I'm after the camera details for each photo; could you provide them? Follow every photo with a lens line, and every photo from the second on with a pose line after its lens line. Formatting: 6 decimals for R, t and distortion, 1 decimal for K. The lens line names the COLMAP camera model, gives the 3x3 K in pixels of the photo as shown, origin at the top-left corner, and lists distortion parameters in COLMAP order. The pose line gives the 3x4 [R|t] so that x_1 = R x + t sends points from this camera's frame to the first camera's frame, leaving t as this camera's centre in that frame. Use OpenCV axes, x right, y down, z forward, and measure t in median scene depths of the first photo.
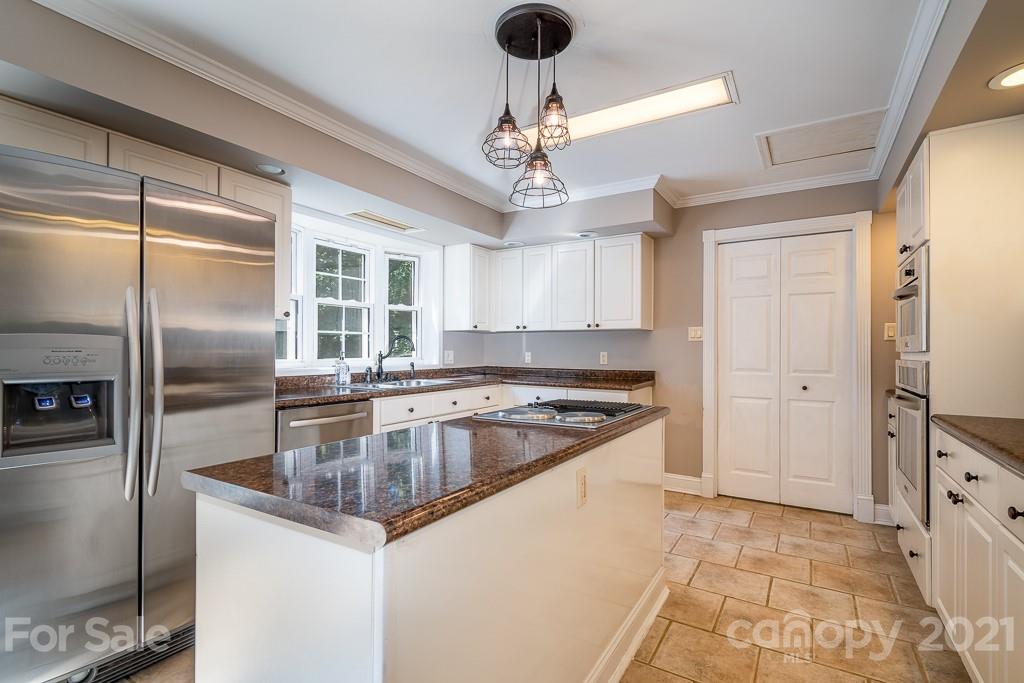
lens RADIAL K [[481.0, 0, 512.5], [0, 481.0, 351.6], [0, 0, 1]] dist [0.018005, -0.011986]
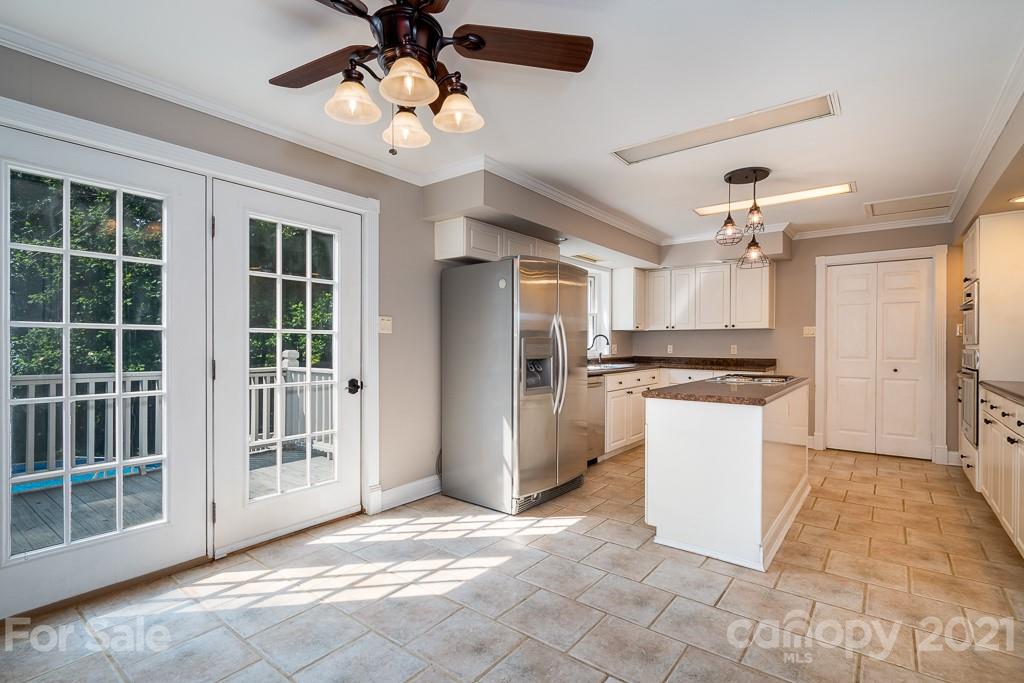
lens RADIAL K [[481.0, 0, 512.5], [0, 481.0, 351.6], [0, 0, 1]] dist [0.018005, -0.011986]
pose [[0.993883, -0.001711, -0.110427, -0.355854], [0.002923, 0.999937, 0.010816, 0.002676], [0.110401, -0.011072, 0.993825, -0.534442]]
